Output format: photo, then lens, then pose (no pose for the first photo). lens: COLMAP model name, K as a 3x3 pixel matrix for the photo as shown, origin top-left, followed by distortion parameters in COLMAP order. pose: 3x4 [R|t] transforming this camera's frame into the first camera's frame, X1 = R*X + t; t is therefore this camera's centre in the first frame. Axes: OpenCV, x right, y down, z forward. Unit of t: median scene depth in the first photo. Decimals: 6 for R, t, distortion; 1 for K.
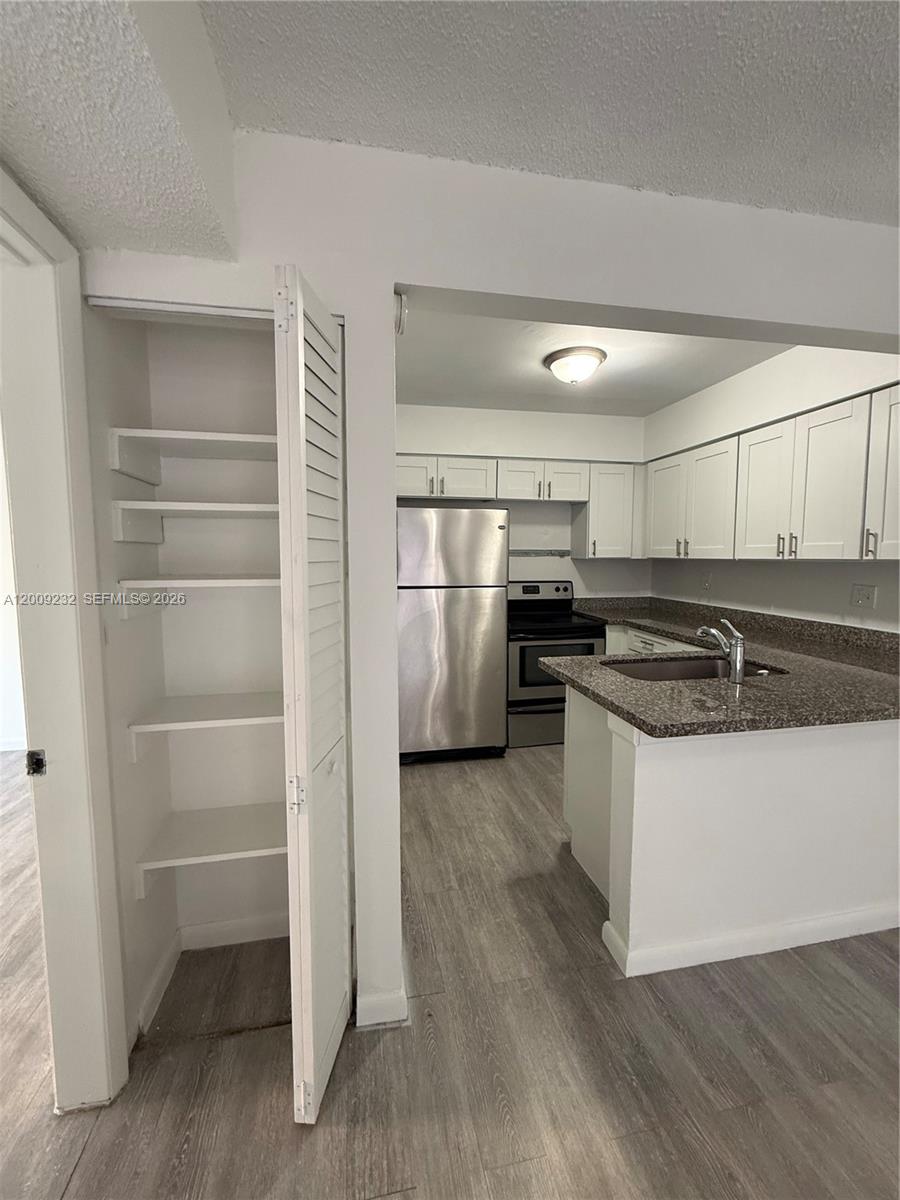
lens RADIAL K [[481.8, 0, 447.8], [0, 481.8, 594.5], [0, 0, 1]] dist [-0.002134, -0.000214]
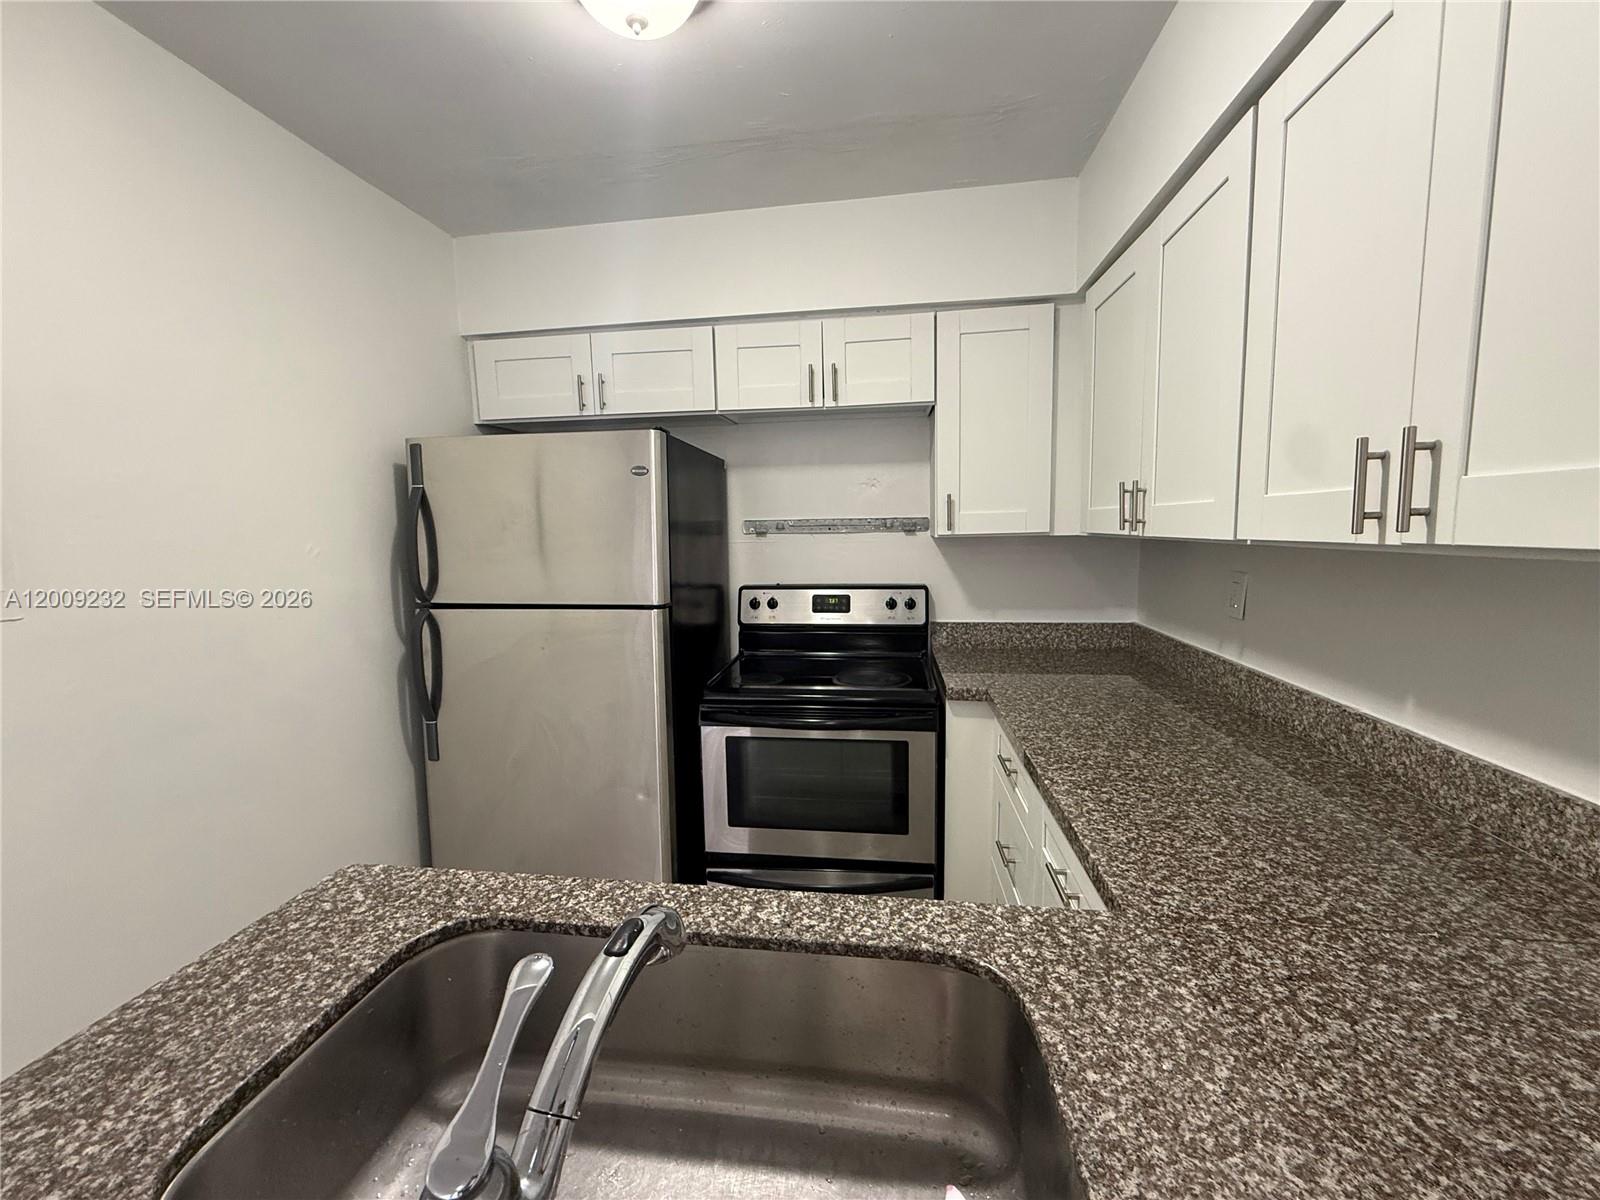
lens RADIAL K [[642.4, 0, 791.2], [0, 642.4, 596.3], [0, 0, 1]] dist [-0.002134, -0.000214]
pose [[0.946343, 0.017777, -0.322674, 0.367588], [-0.009071, 0.999554, 0.028463, -0.037987], [0.323036, -0.024009, 0.946082, 0.426218]]
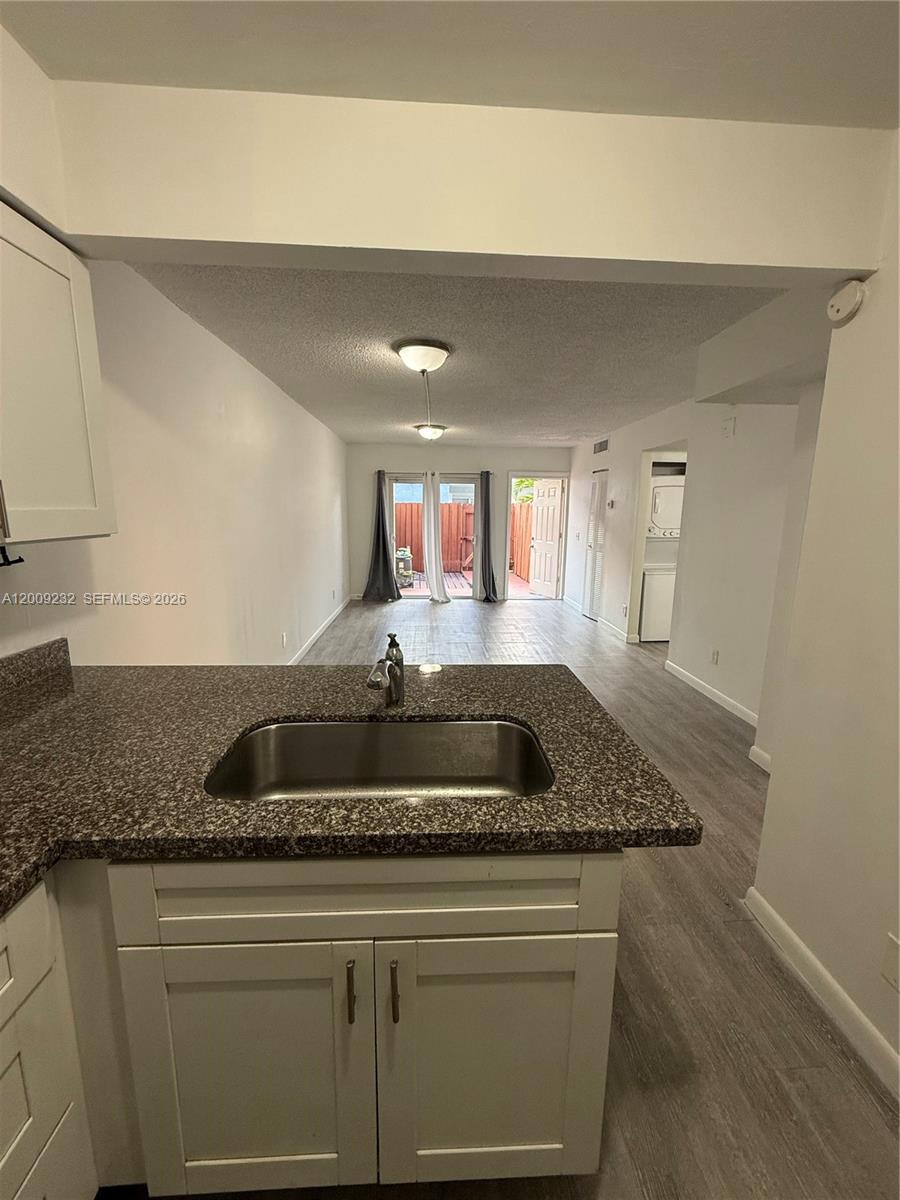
lens RADIAL K [[481.8, 0, 453.5], [0, 481.8, 597.2], [0, 0, 1]] dist [-0.002134, -0.000214]
pose [[-0.990648, -0.034799, 0.131928, 0.207441], [0.000136, 0.966676, 0.256003, -0.084113], [-0.136440, 0.253627, -0.957631, 0.822087]]
